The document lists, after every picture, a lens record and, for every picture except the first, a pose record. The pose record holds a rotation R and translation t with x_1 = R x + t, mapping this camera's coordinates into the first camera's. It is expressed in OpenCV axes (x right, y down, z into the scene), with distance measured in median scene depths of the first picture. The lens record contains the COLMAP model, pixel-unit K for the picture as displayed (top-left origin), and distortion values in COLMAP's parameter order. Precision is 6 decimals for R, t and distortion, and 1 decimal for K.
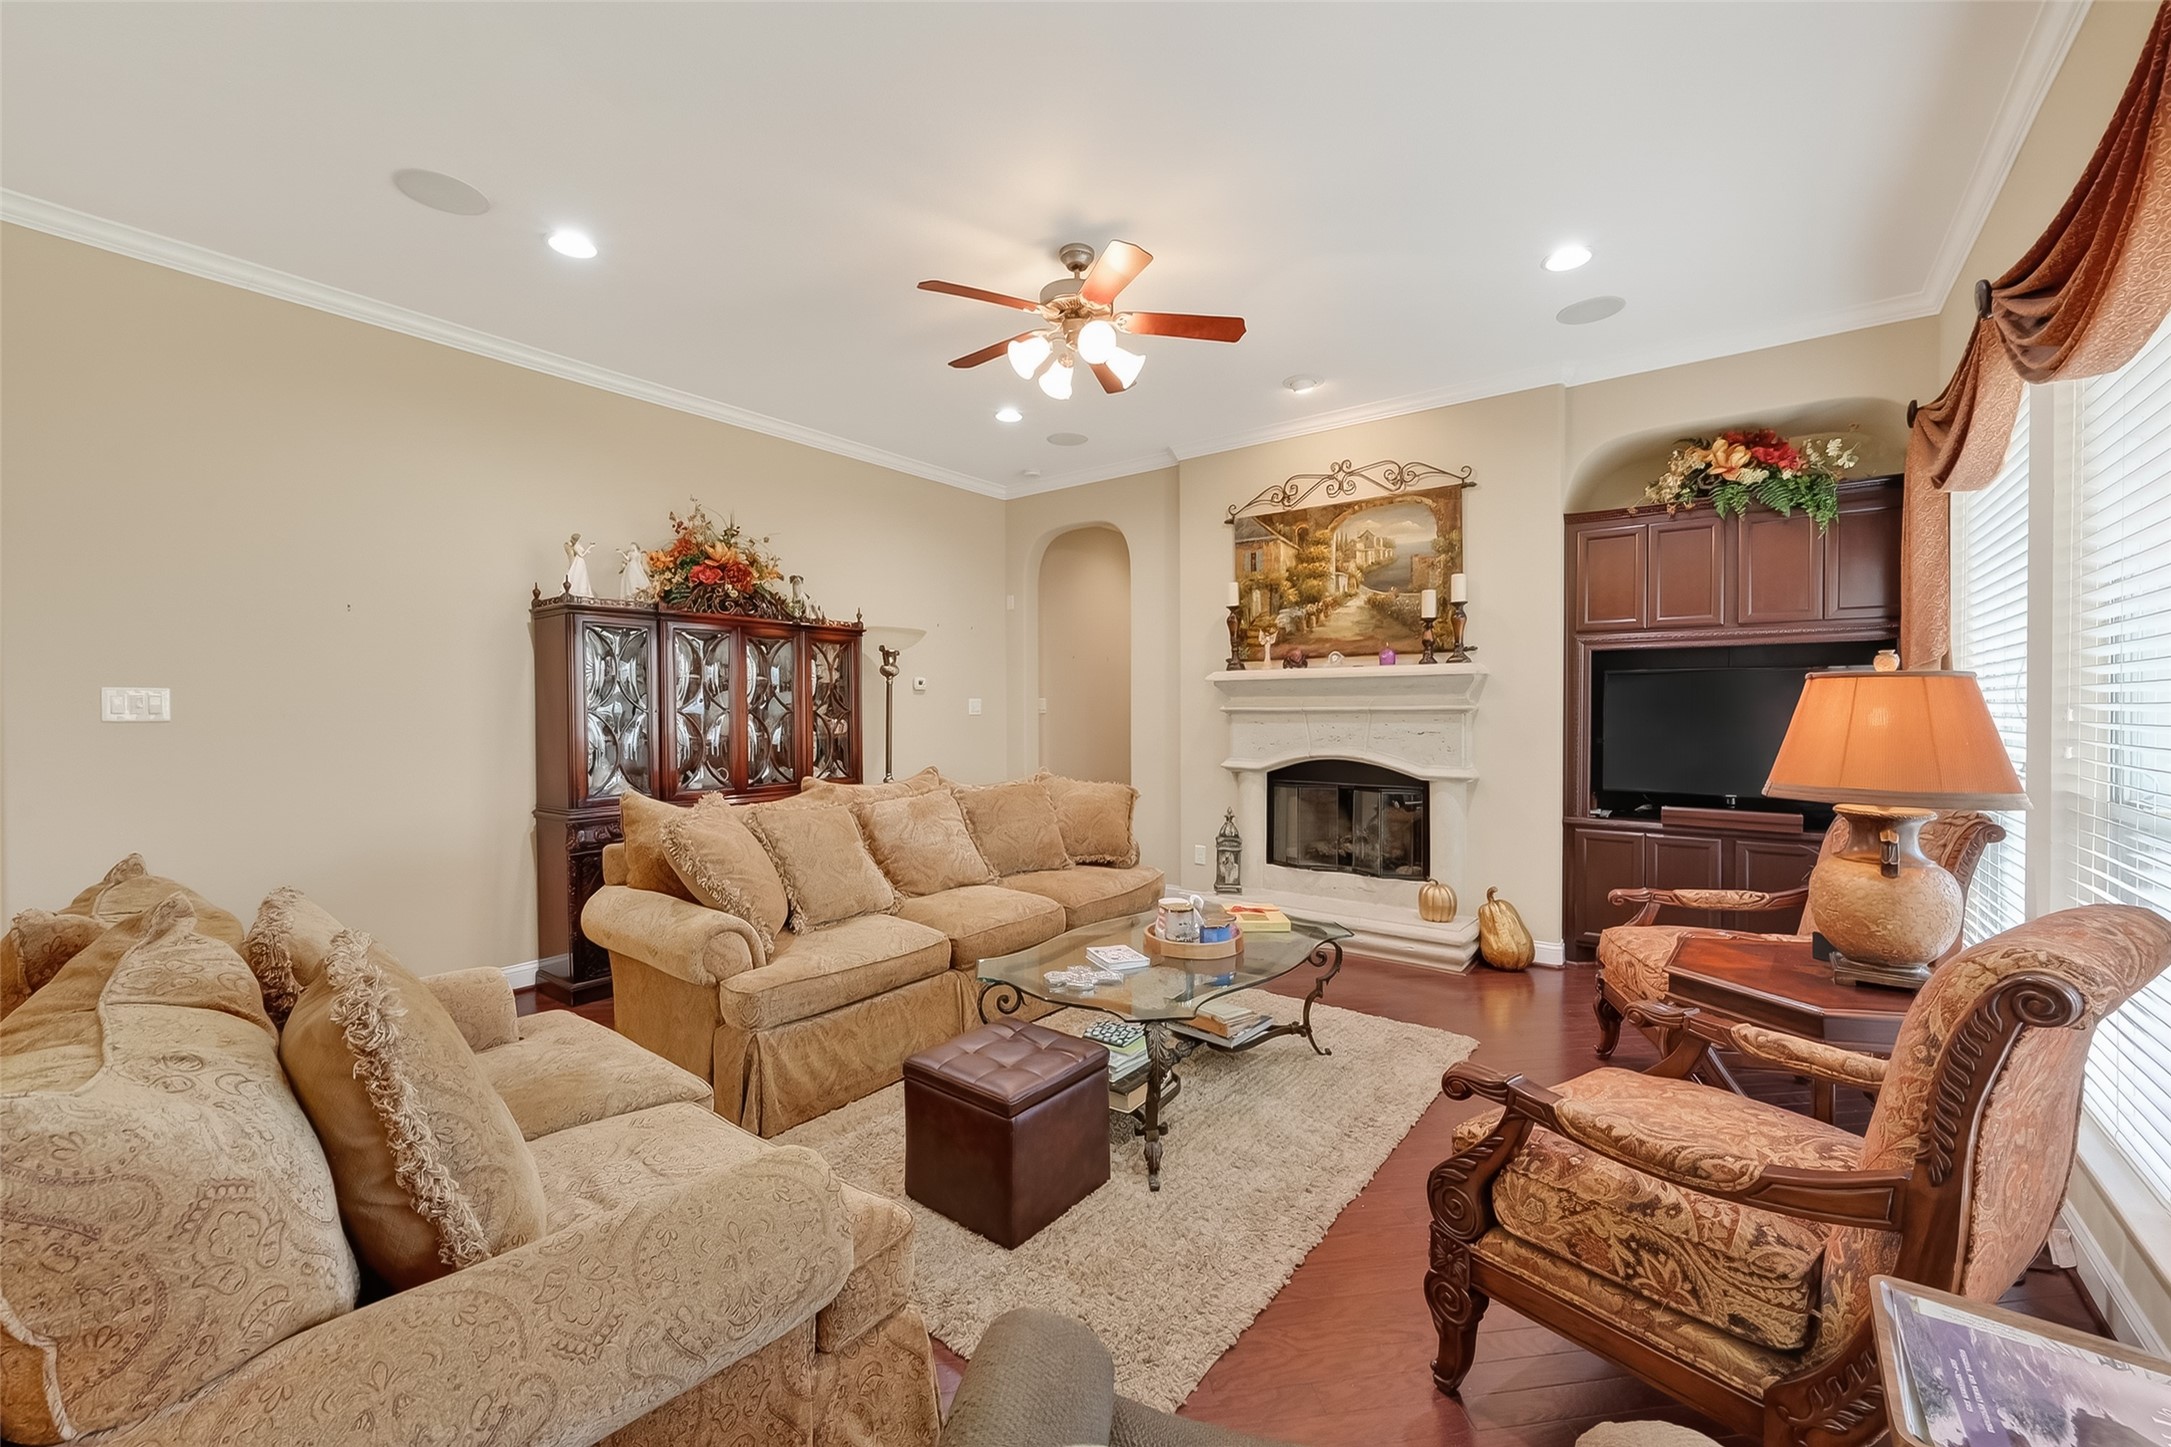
lens RADIAL K [[874.4, 0, 1094.4], [0, 874.4, 720.9], [0, 0, 1]] dist [-0.004138, 0.000321]
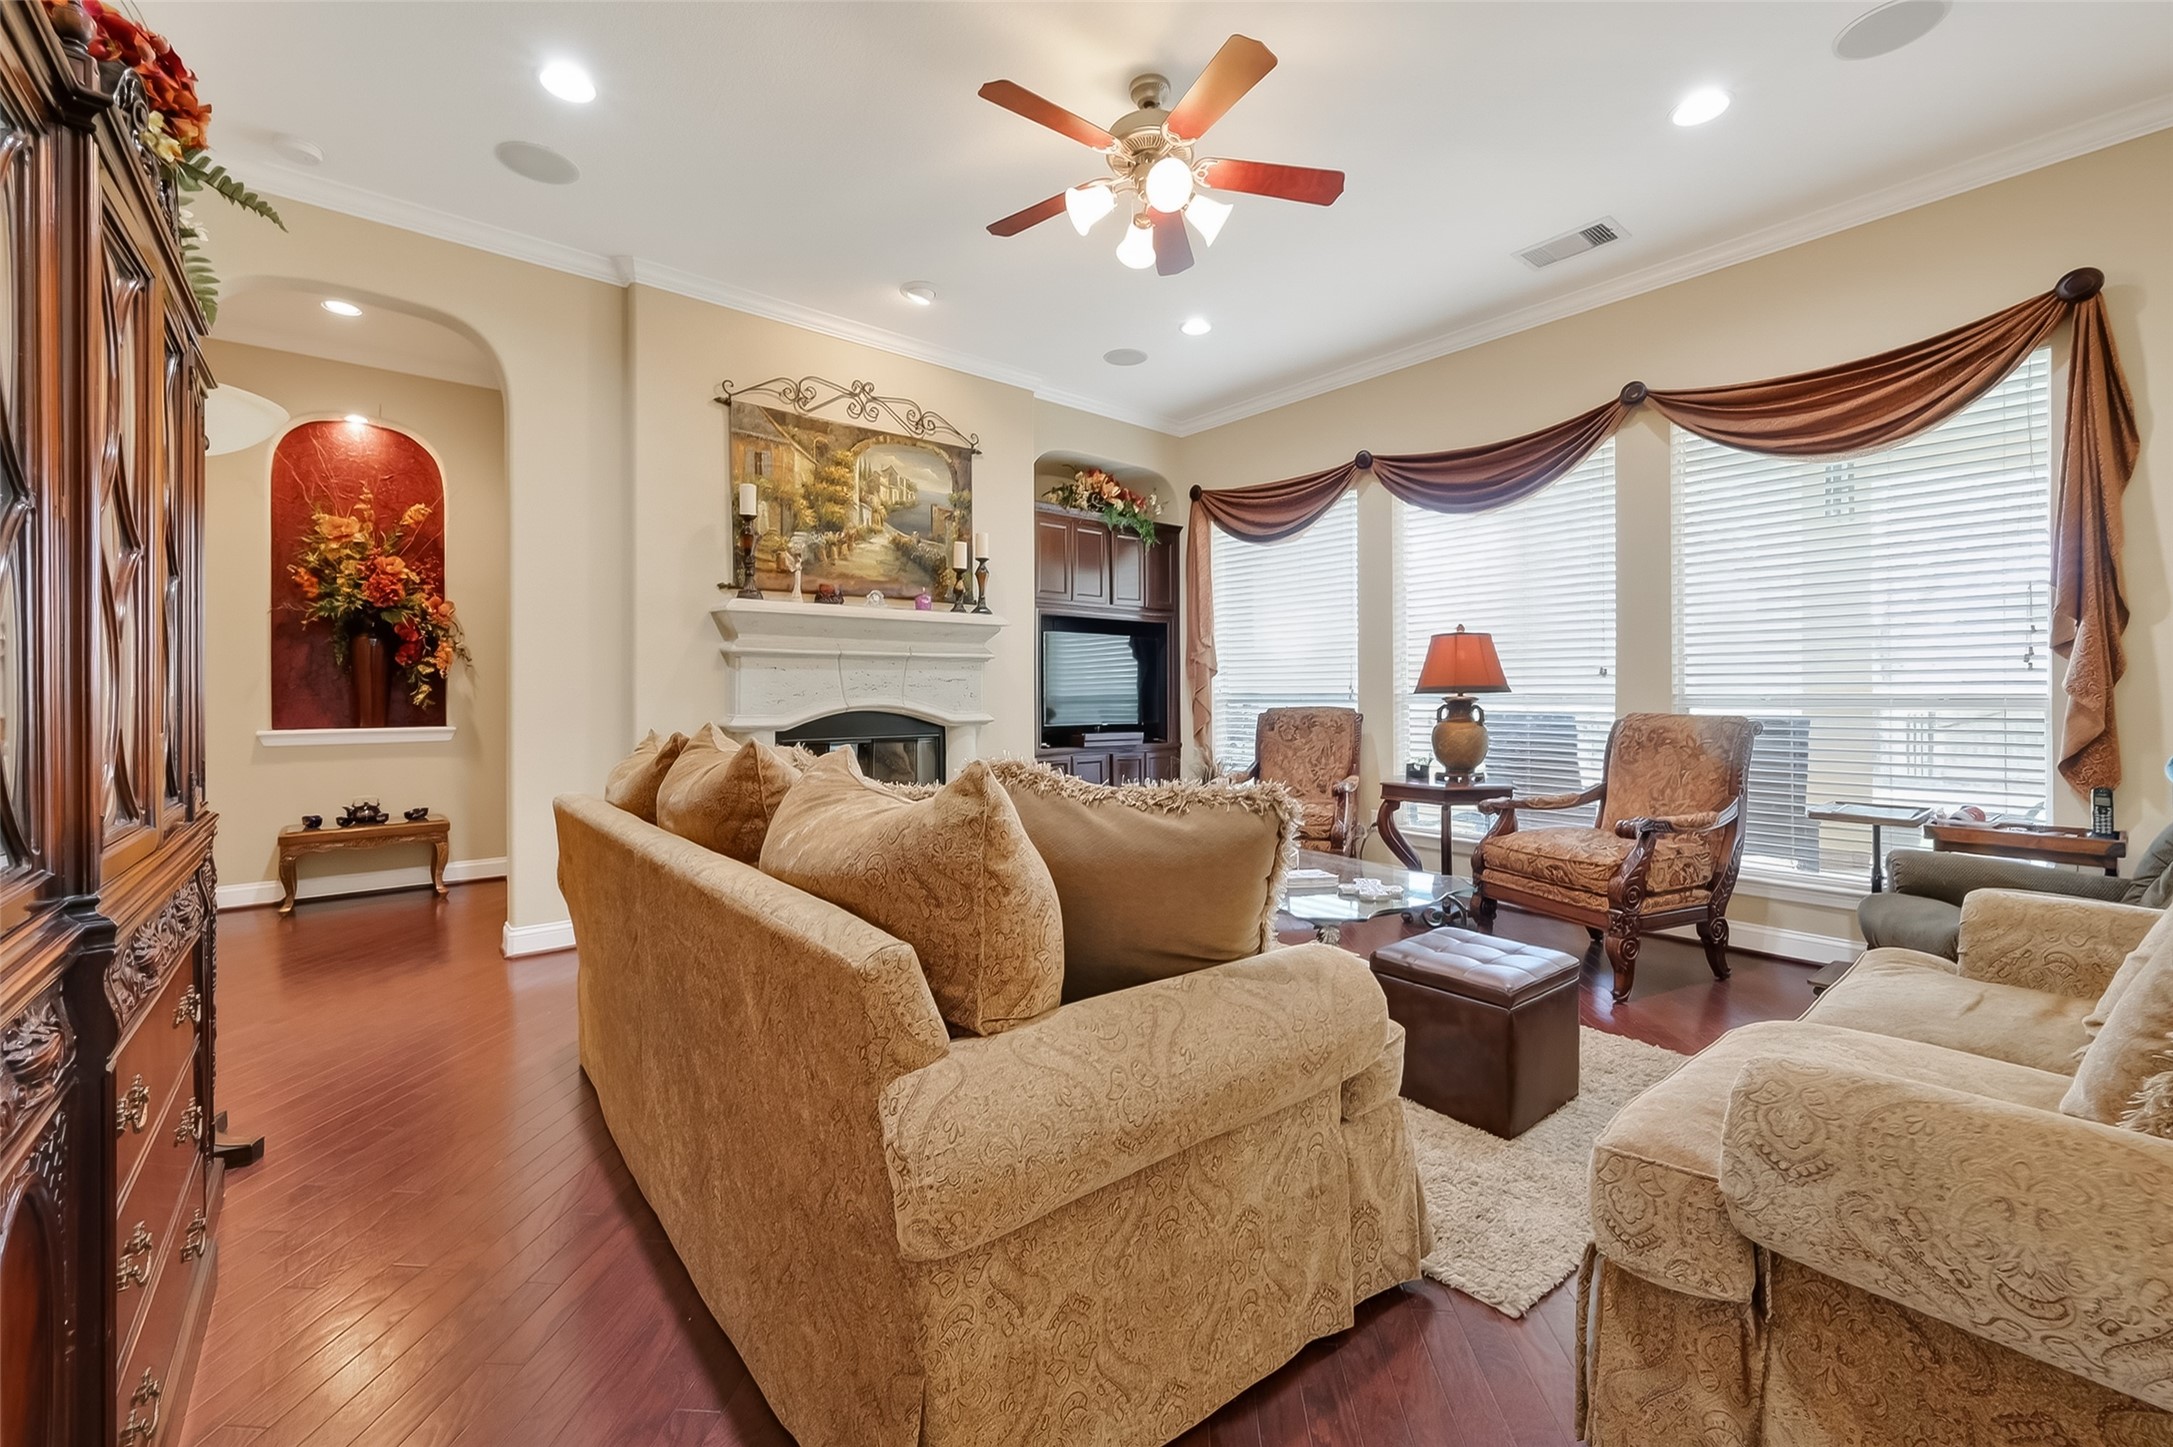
lens RADIAL K [[875.2, 0, 1097.5], [0, 875.2, 701.1], [0, 0, 1]] dist [-0.004138, 0.000321]
pose [[0.214488, -0.005418, 0.976712, -0.558099], [0.018575, 0.999826, 0.001467, 0.038259], [-0.976550, 0.017827, 0.214551, 0.577287]]
